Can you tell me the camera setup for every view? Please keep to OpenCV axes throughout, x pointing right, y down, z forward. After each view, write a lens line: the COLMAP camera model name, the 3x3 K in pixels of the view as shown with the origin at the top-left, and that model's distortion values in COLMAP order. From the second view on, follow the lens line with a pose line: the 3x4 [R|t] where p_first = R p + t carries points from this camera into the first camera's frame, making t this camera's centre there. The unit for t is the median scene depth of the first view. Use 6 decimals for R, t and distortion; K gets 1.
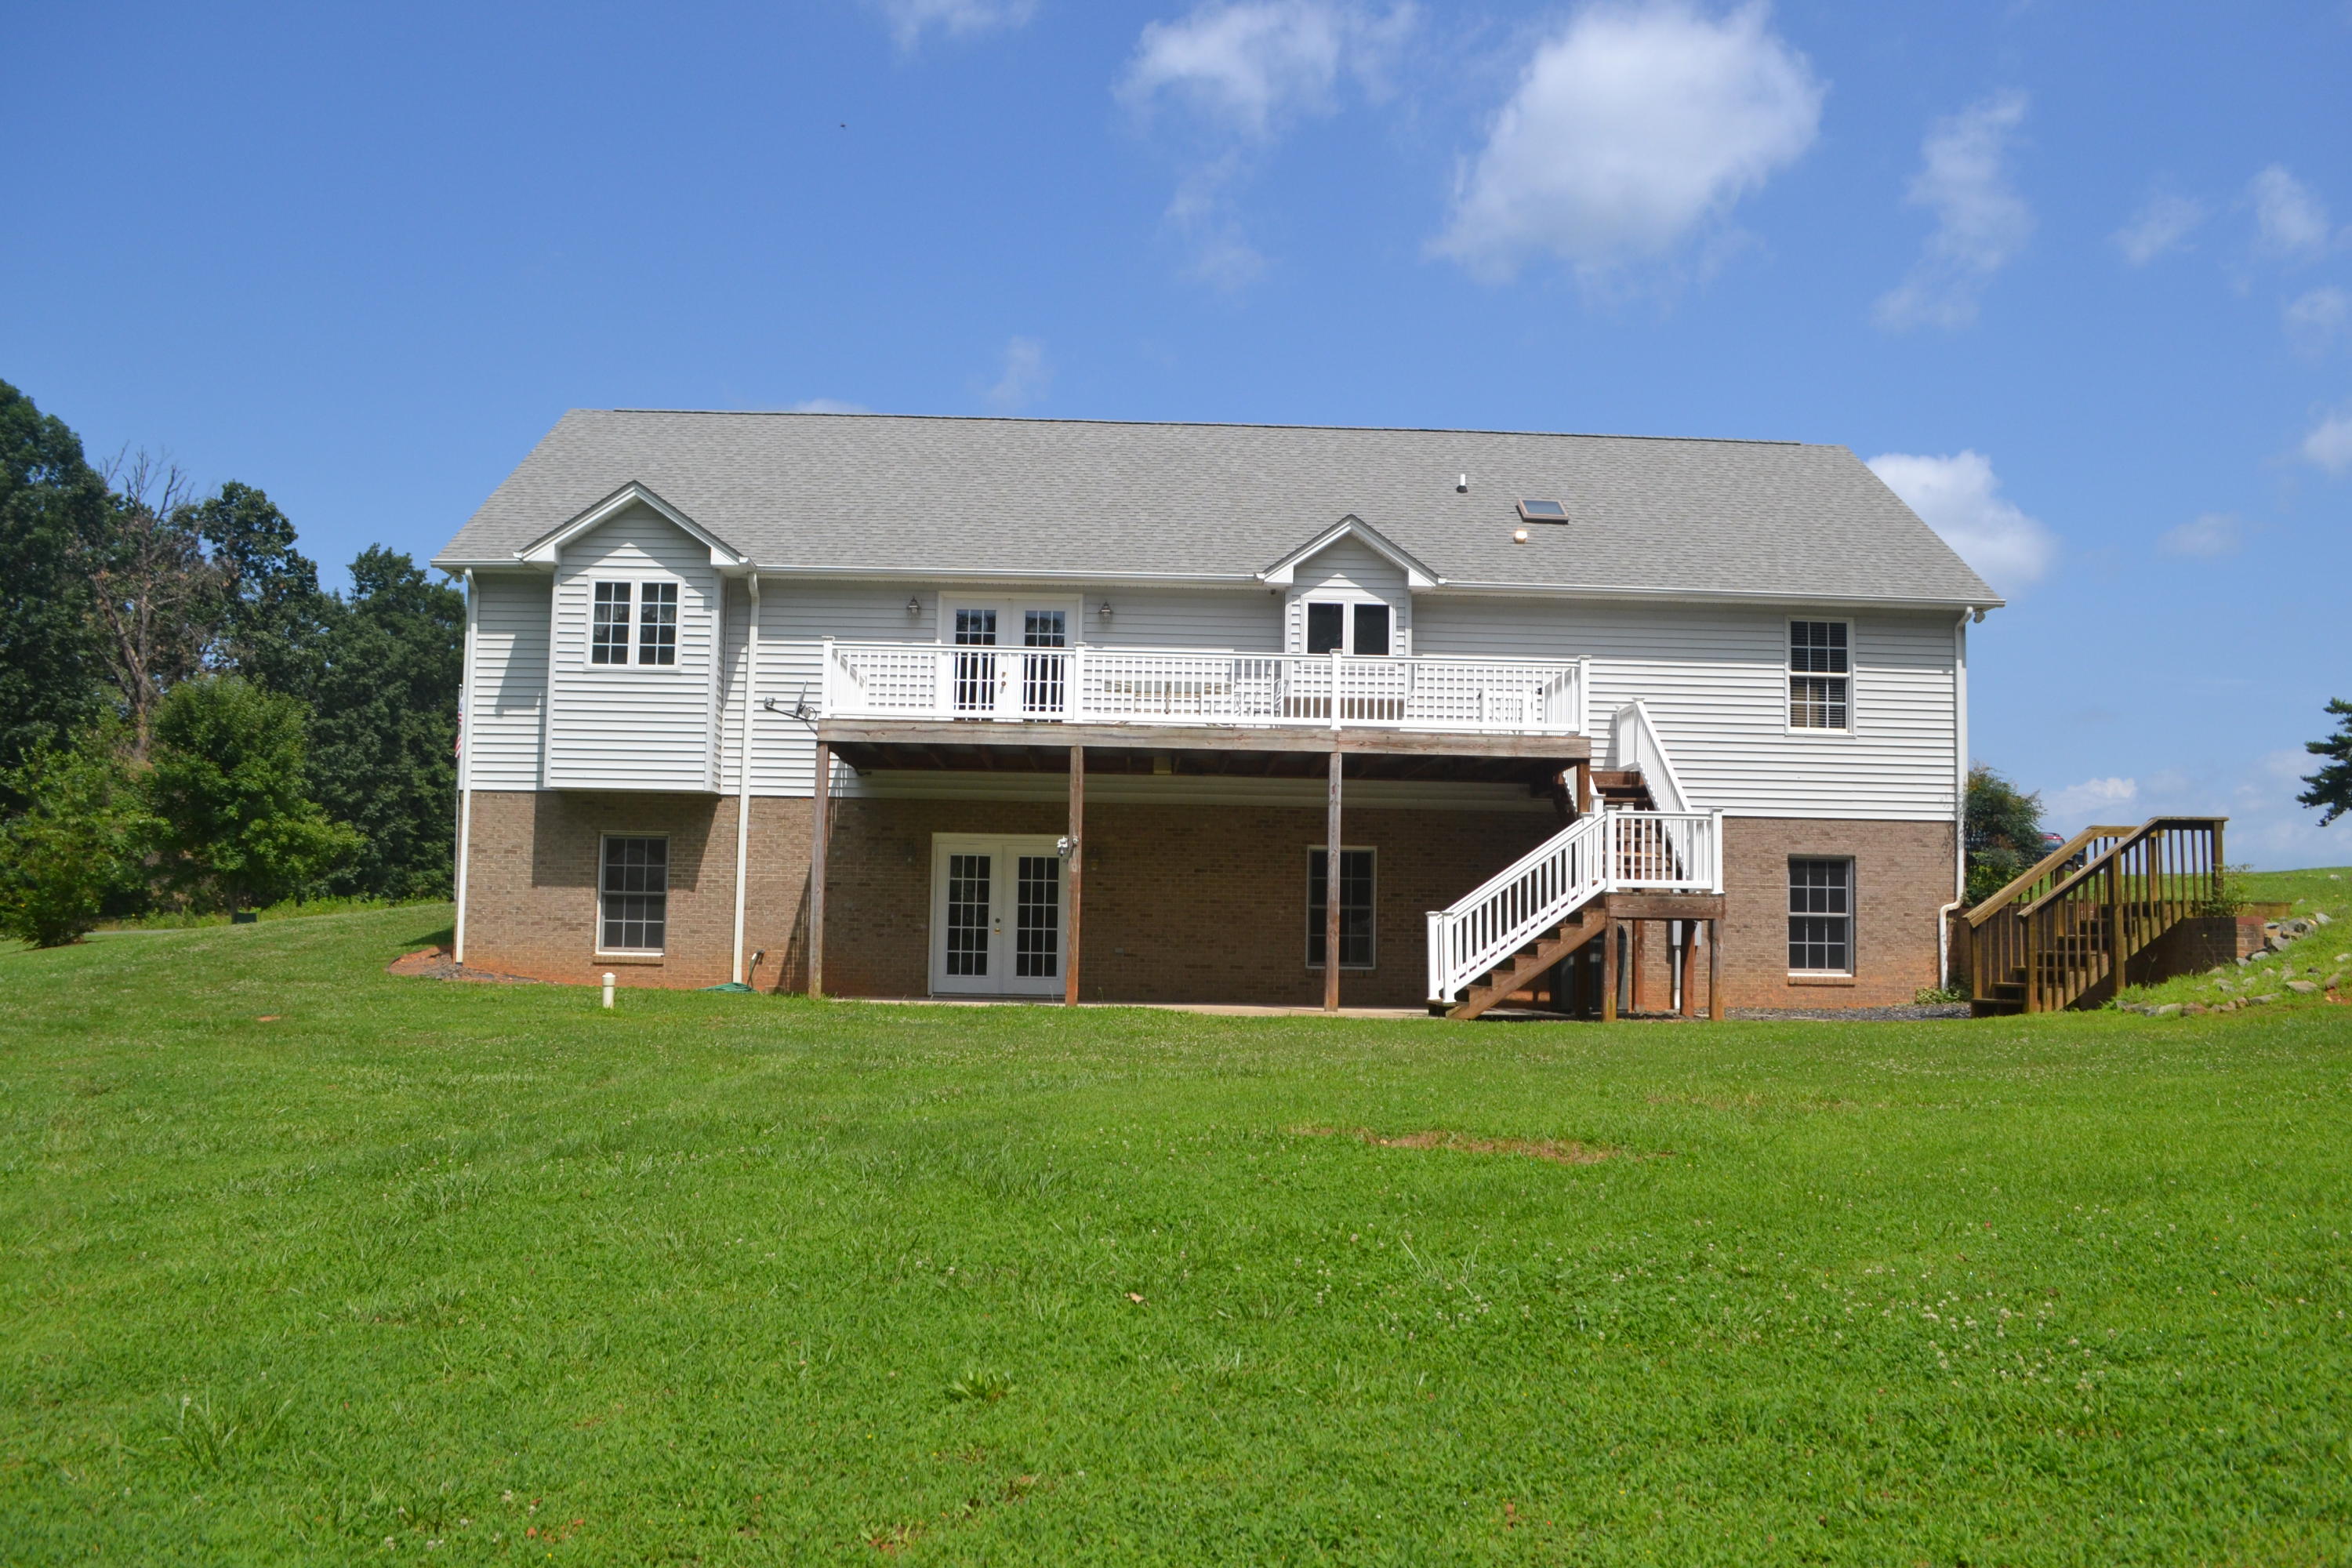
lens RADIAL K [[1904.6, 0, 1178.9], [0, 1904.6, 795.8], [0, 0, 1]] dist [-0.083436, -0.001661]
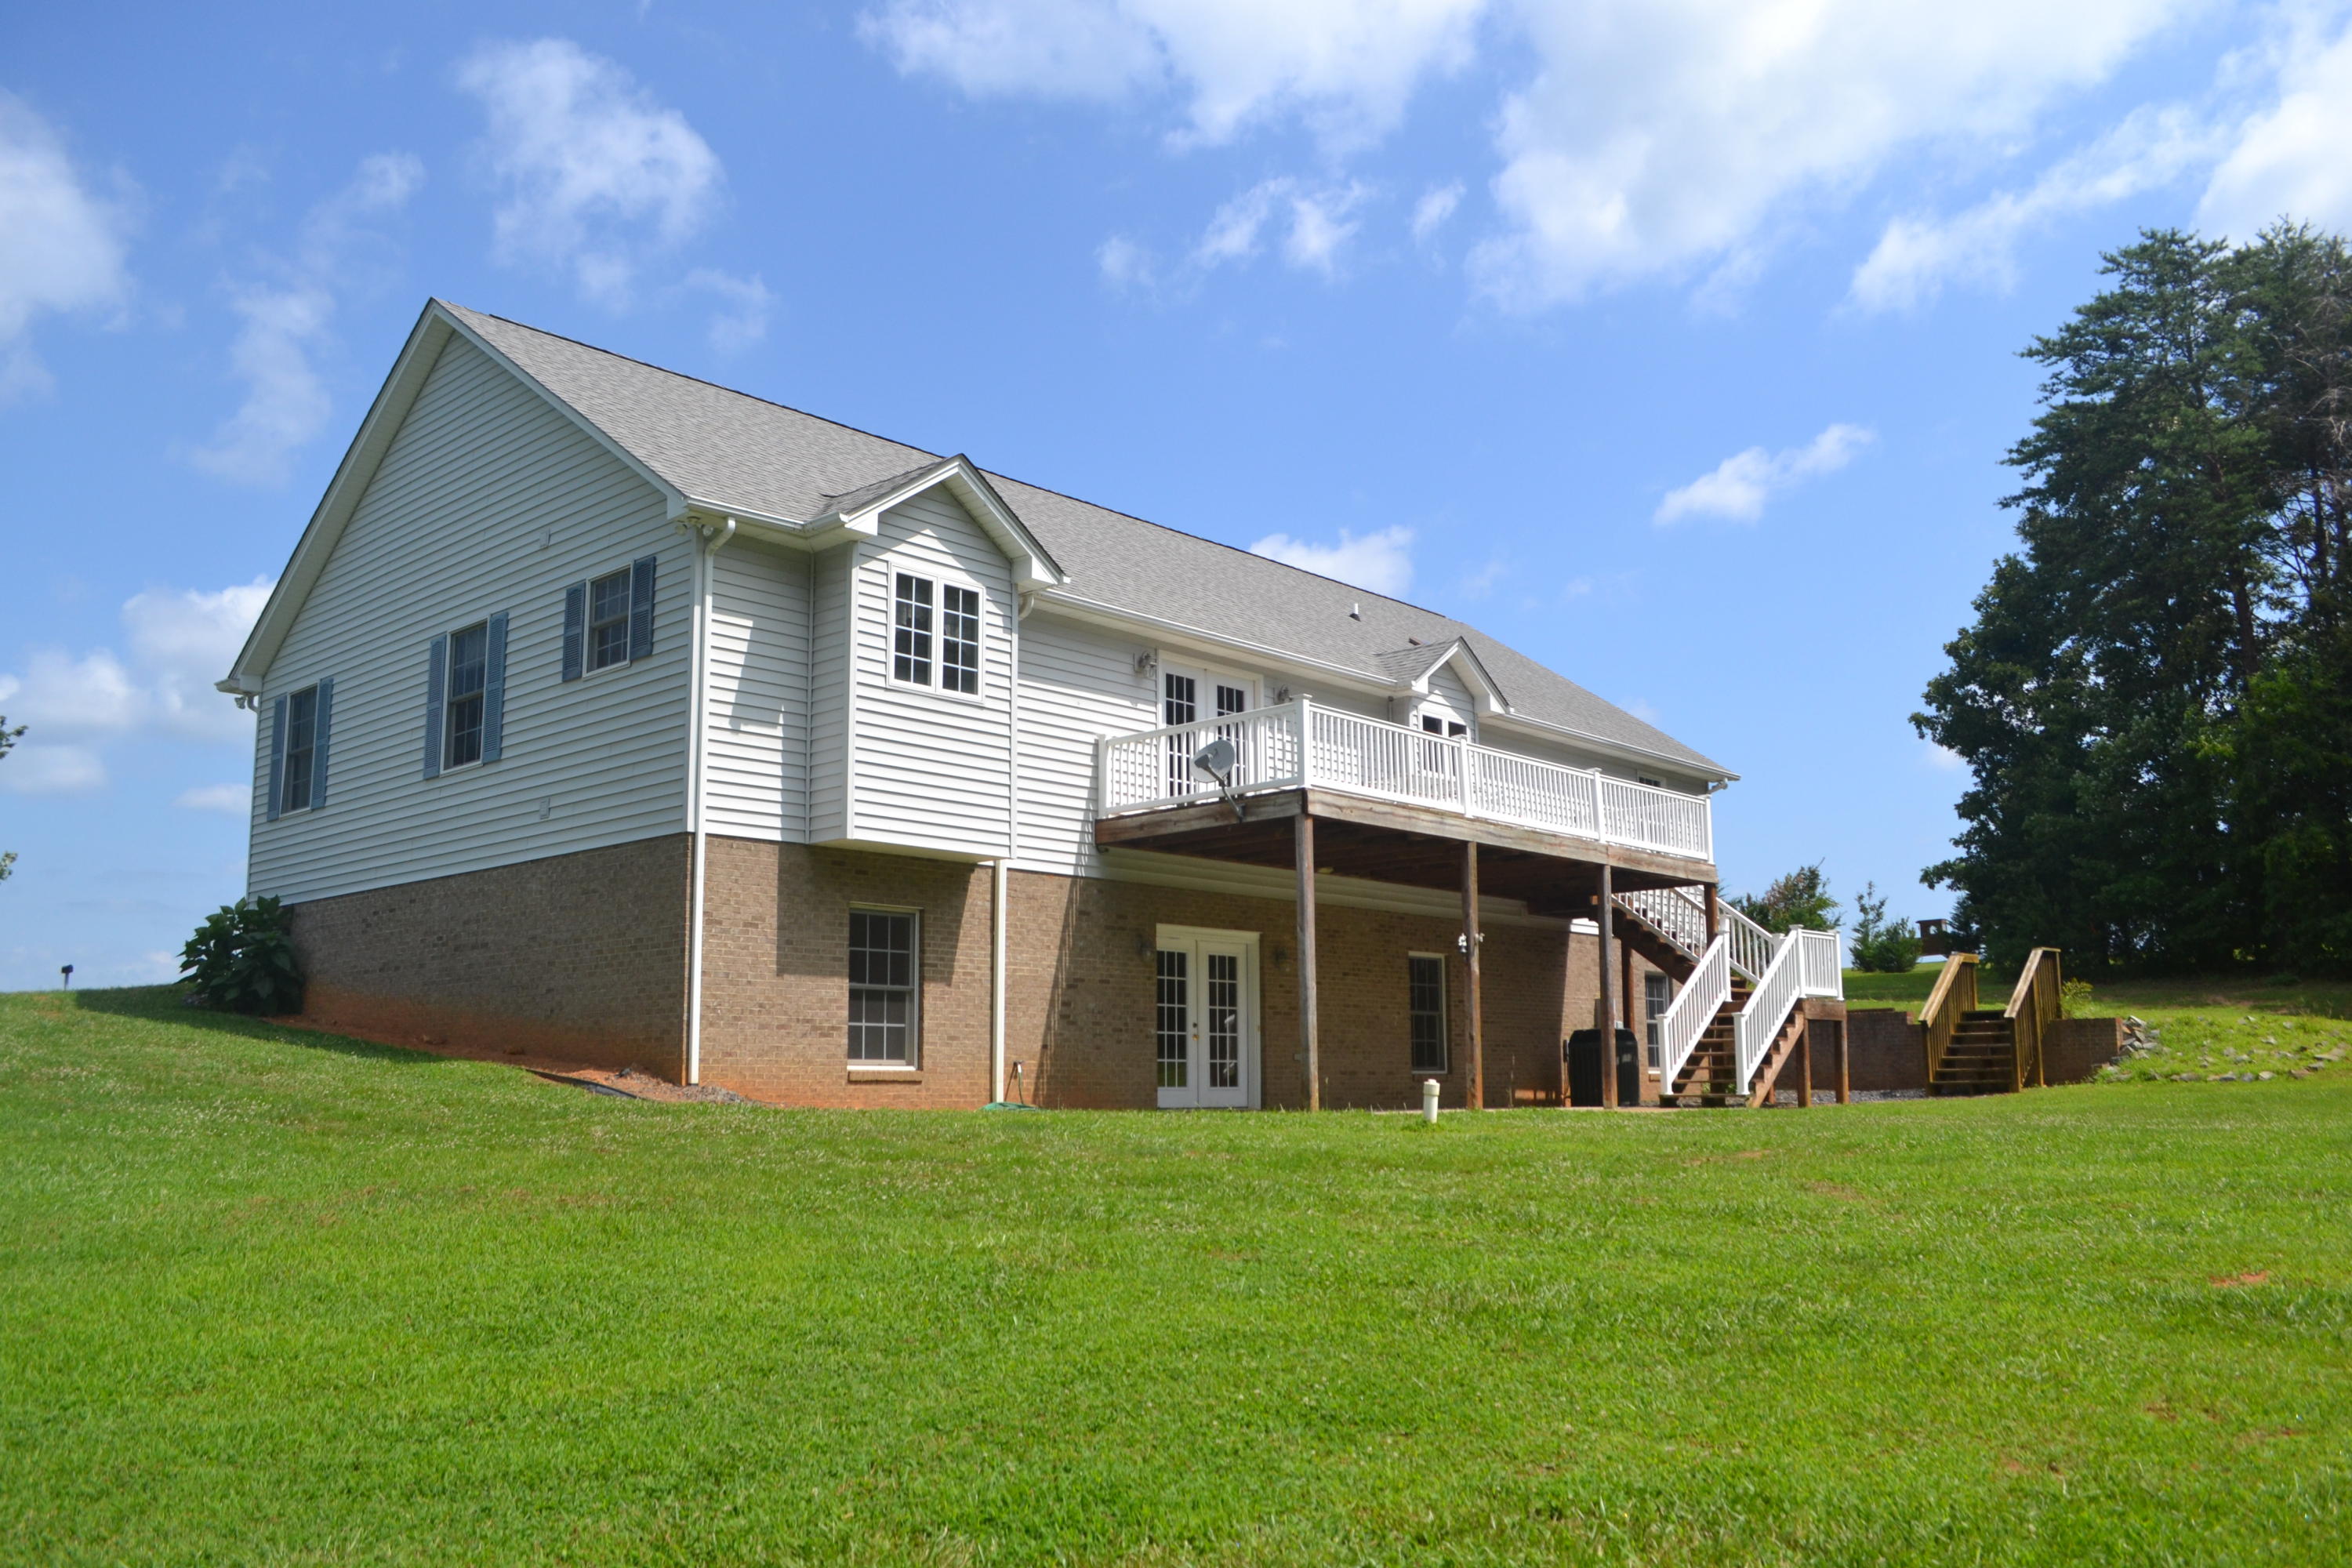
lens RADIAL K [[1904.6, 0, 1177.1], [0, 1904.6, 781.2], [0, 0, 1]] dist [-0.083436, -0.001661]
pose [[0.689973, 0.095702, 0.717480, -0.760320], [-0.043158, 0.994897, -0.091201, 0.034037], [-0.722547, 0.031961, 0.690582, 0.392169]]
